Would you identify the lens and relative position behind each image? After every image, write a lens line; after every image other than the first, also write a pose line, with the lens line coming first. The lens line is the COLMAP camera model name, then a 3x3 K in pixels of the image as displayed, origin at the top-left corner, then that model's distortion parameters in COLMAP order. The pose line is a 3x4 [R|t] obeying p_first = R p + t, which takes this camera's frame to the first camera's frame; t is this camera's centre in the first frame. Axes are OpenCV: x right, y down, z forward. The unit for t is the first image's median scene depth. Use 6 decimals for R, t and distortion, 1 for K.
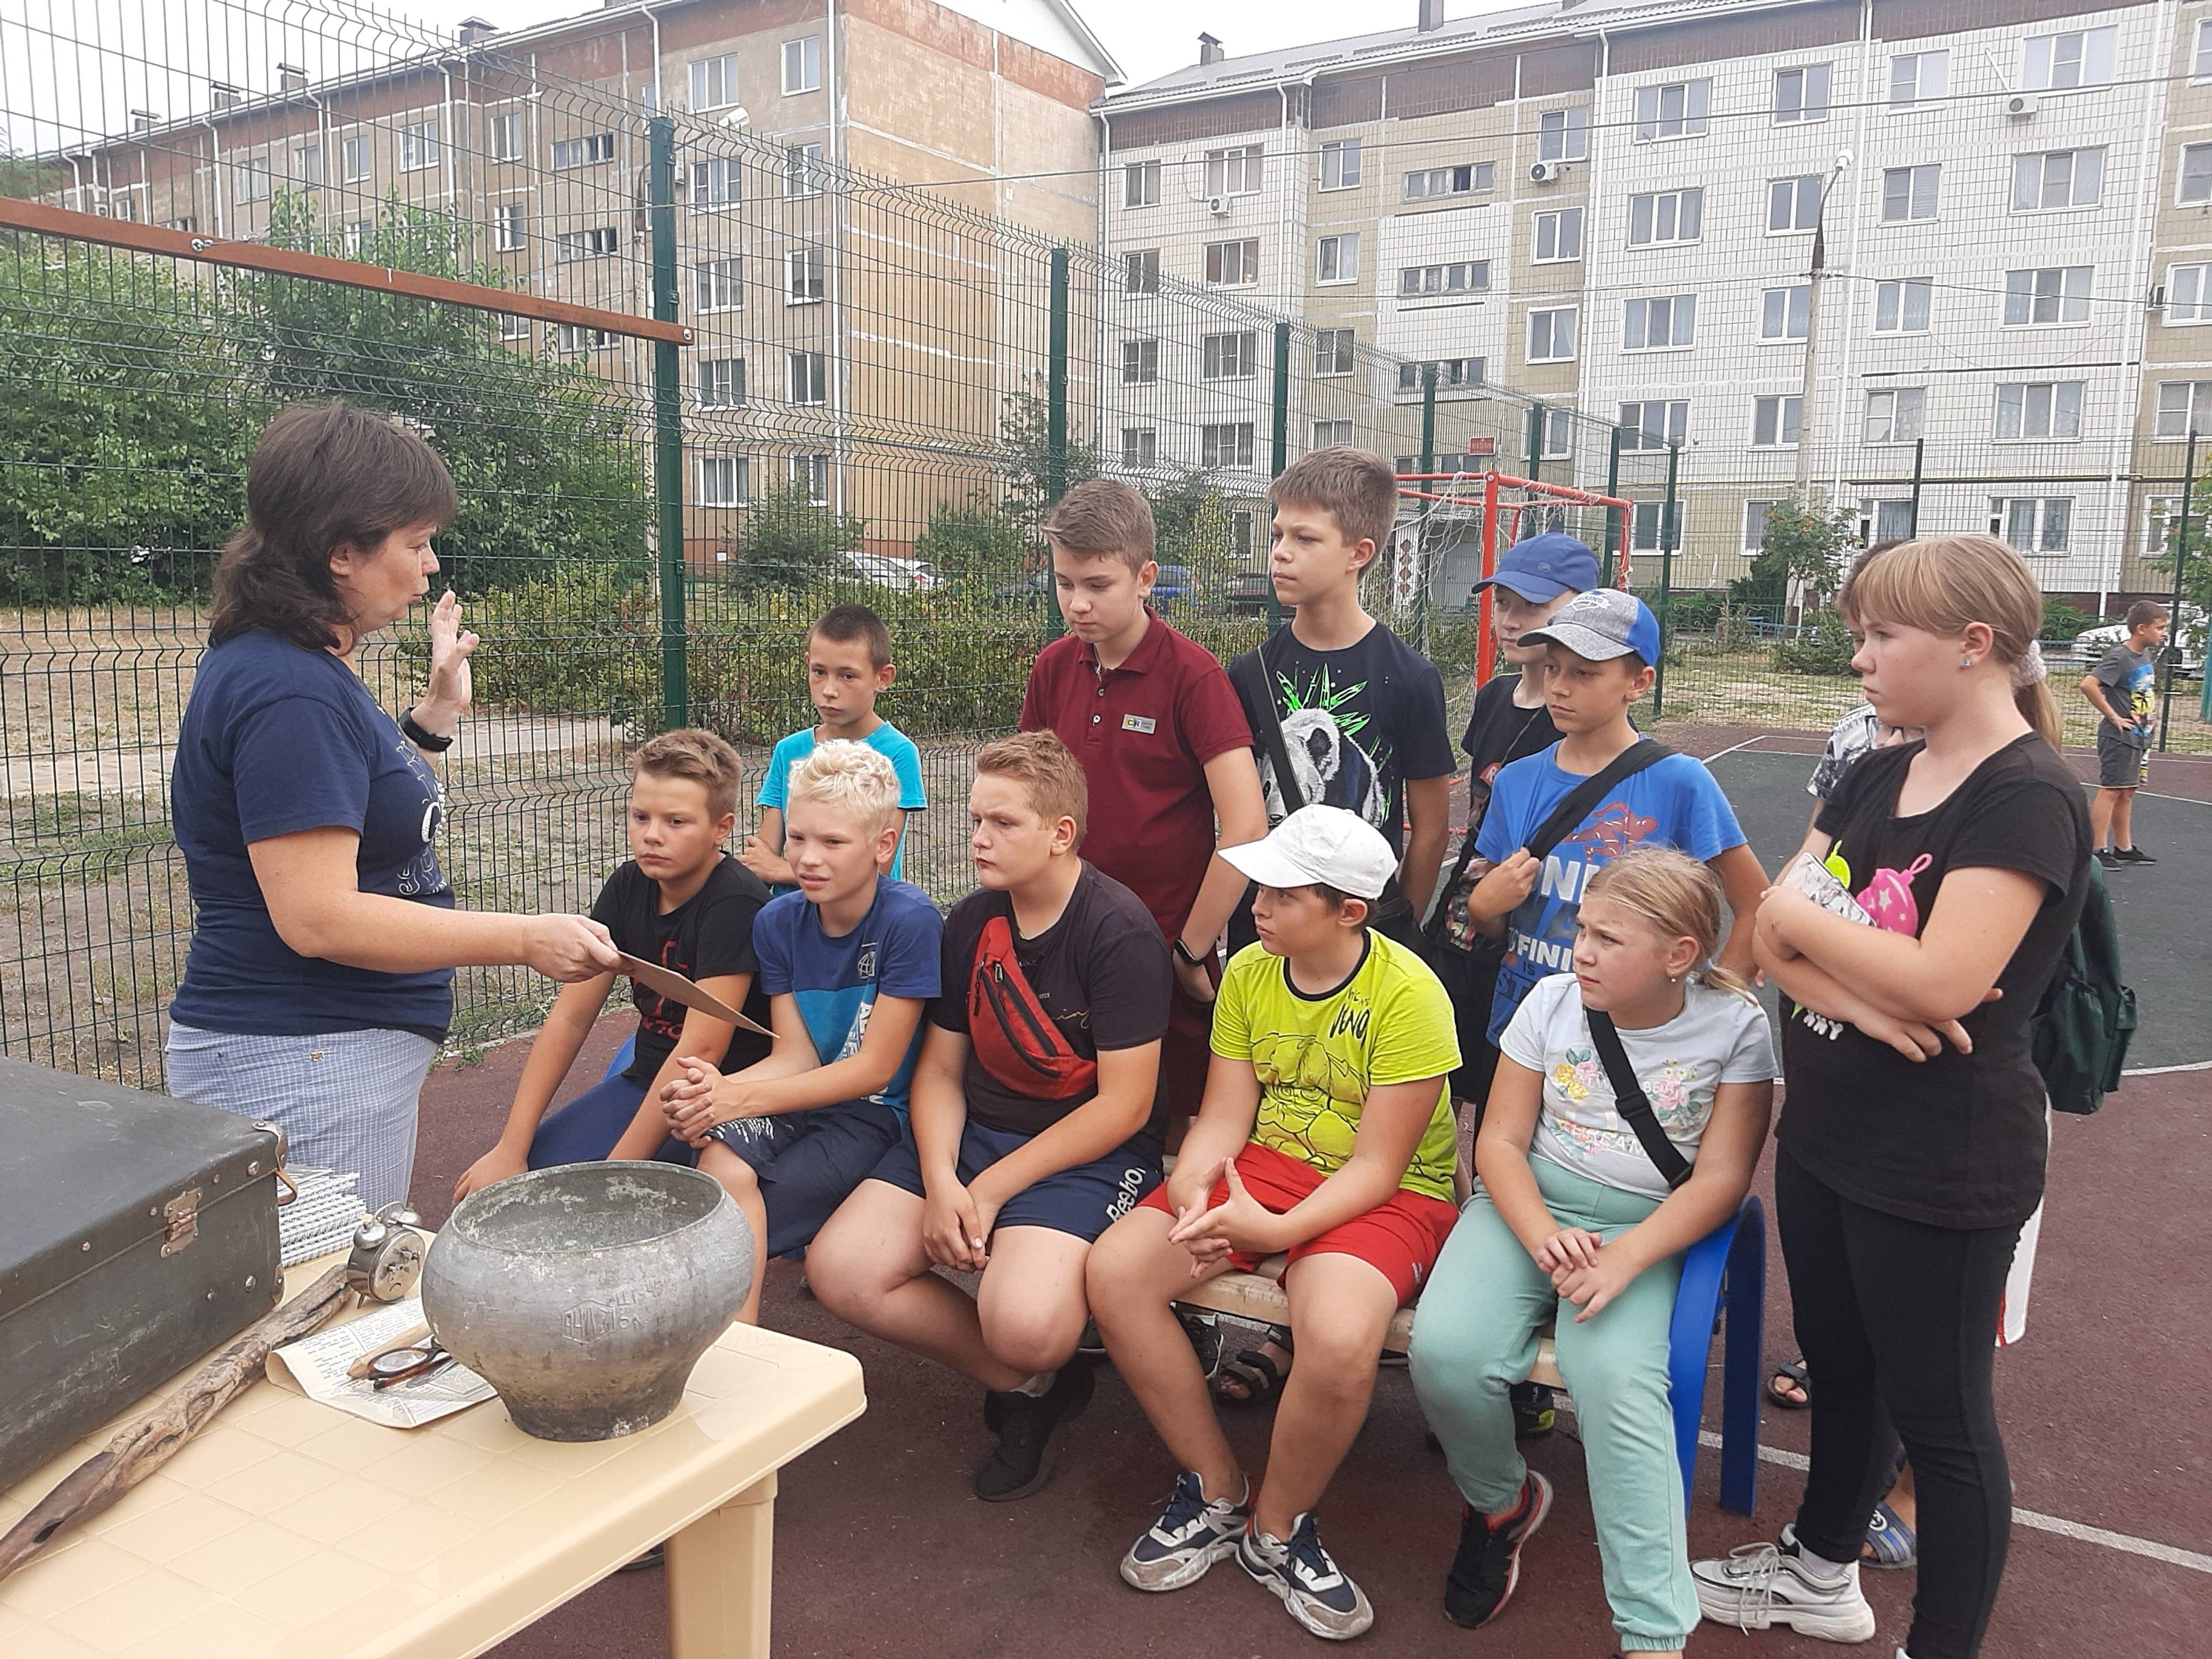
lens RADIAL K [[1726.7, 0, 1106.0], [0, 1726.7, 829.5], [0, 0, 1]] dist [0.053501, -0.117155]
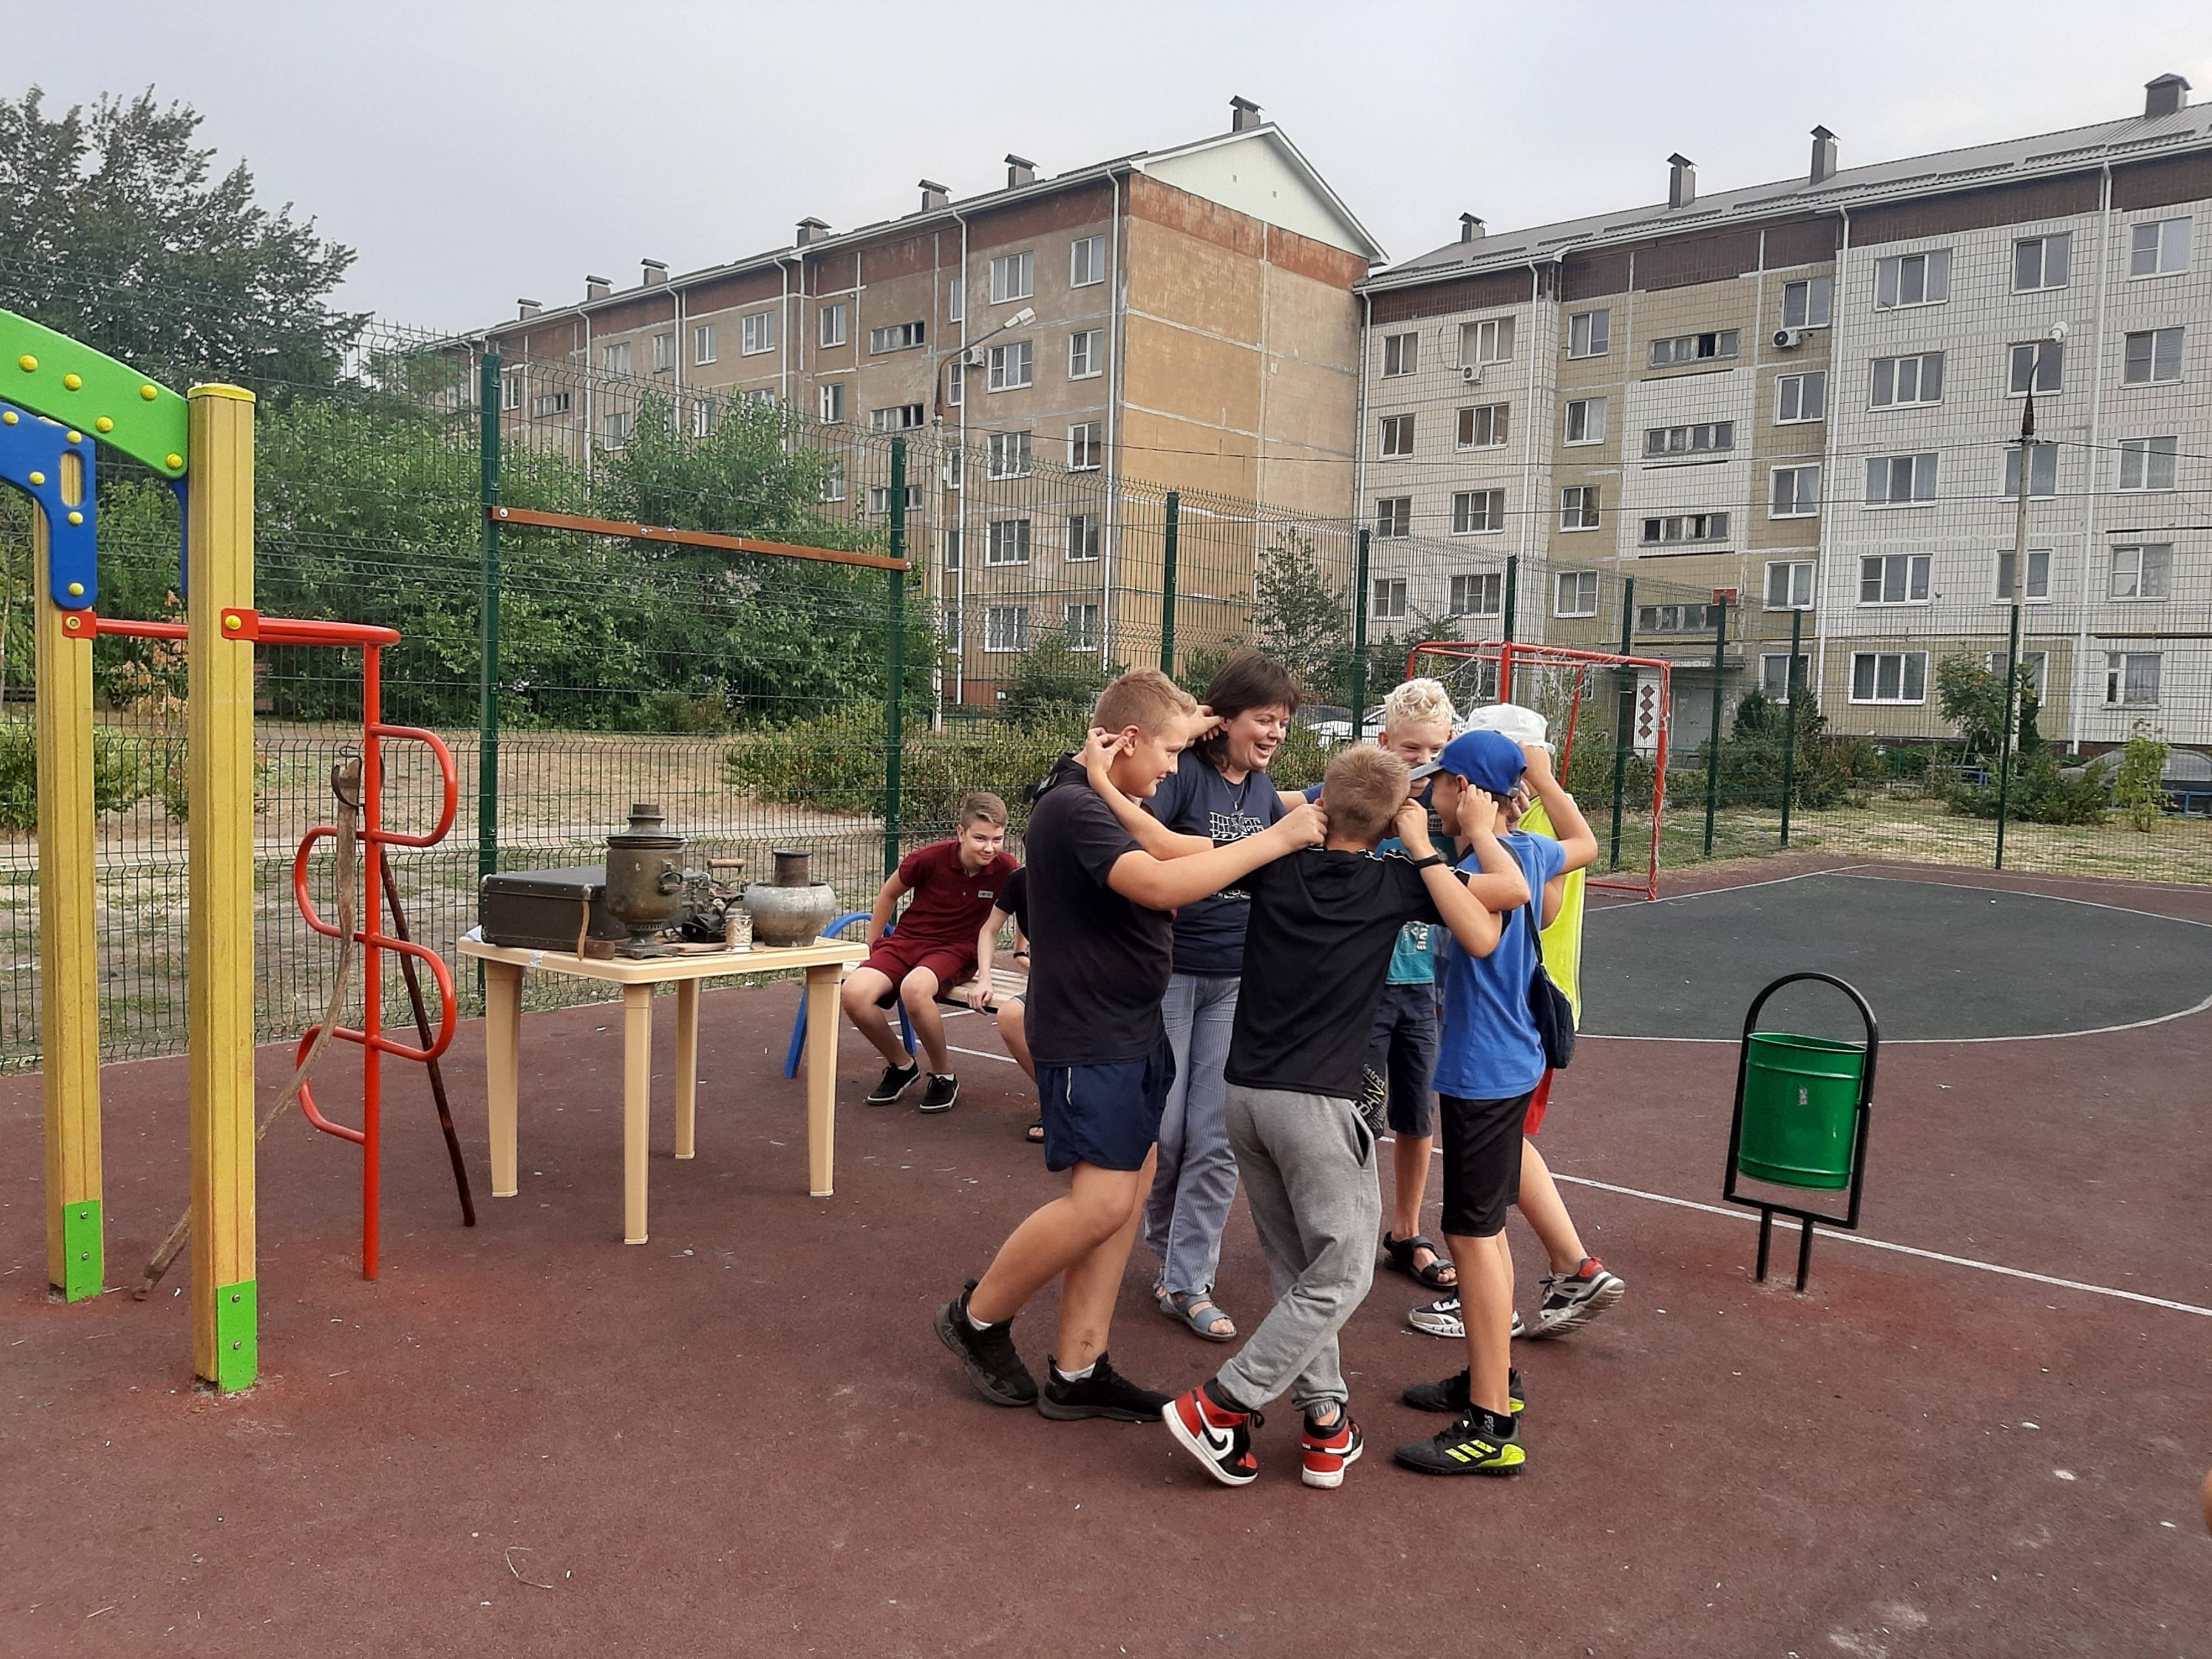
lens RADIAL K [[1761.4, 0, 1112.0], [0, 1761.4, 861.9], [0, 0, 1]] dist [0.060129, -0.131102]
pose [[0.986138, 0.028573, -0.163448, 0.037012], [-0.038758, 0.997477, -0.059469, 0.014253], [0.161337, 0.064980, 0.984758, -0.096080]]
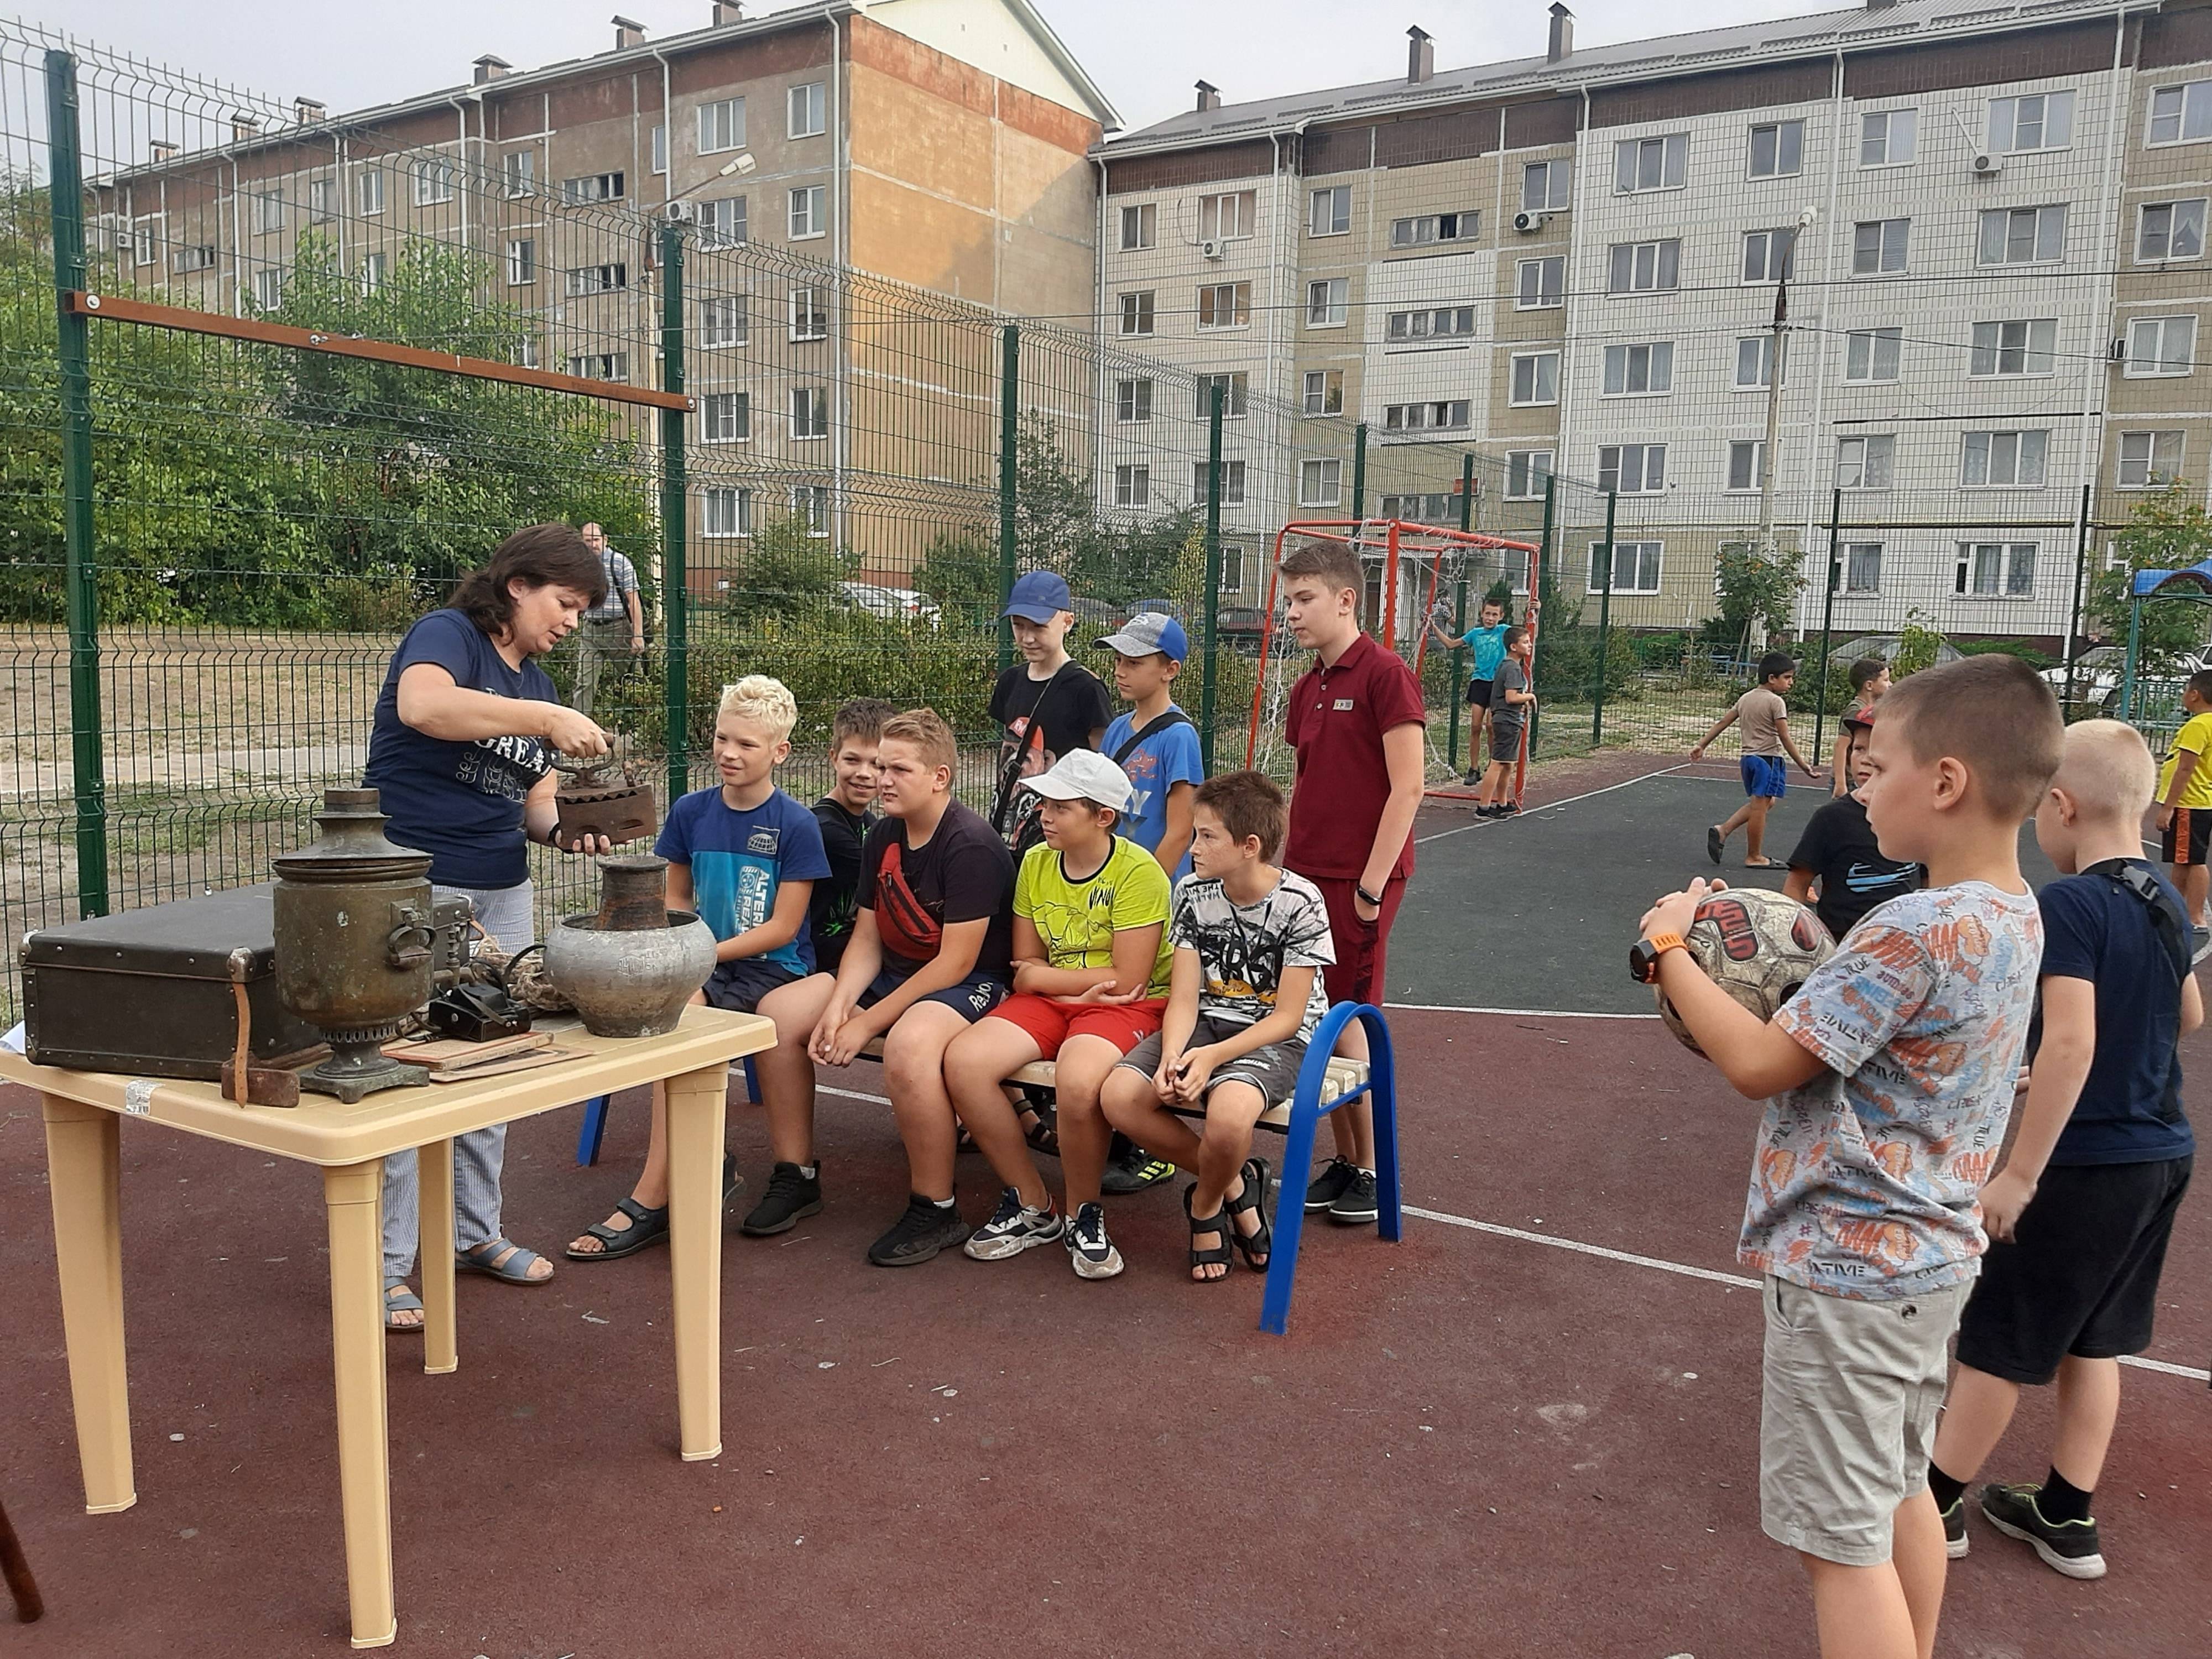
lens RADIAL K [[1745.5, 0, 1111.0], [0, 1745.5, 847.7], [0, 0, 1]] dist [0.060402, -0.133413]
pose [[0.999927, 0.012061, 0.000752, 0.009420], [-0.012053, 0.999879, -0.009833, 0.005883], [-0.000870, 0.009823, 0.999951, -0.038113]]
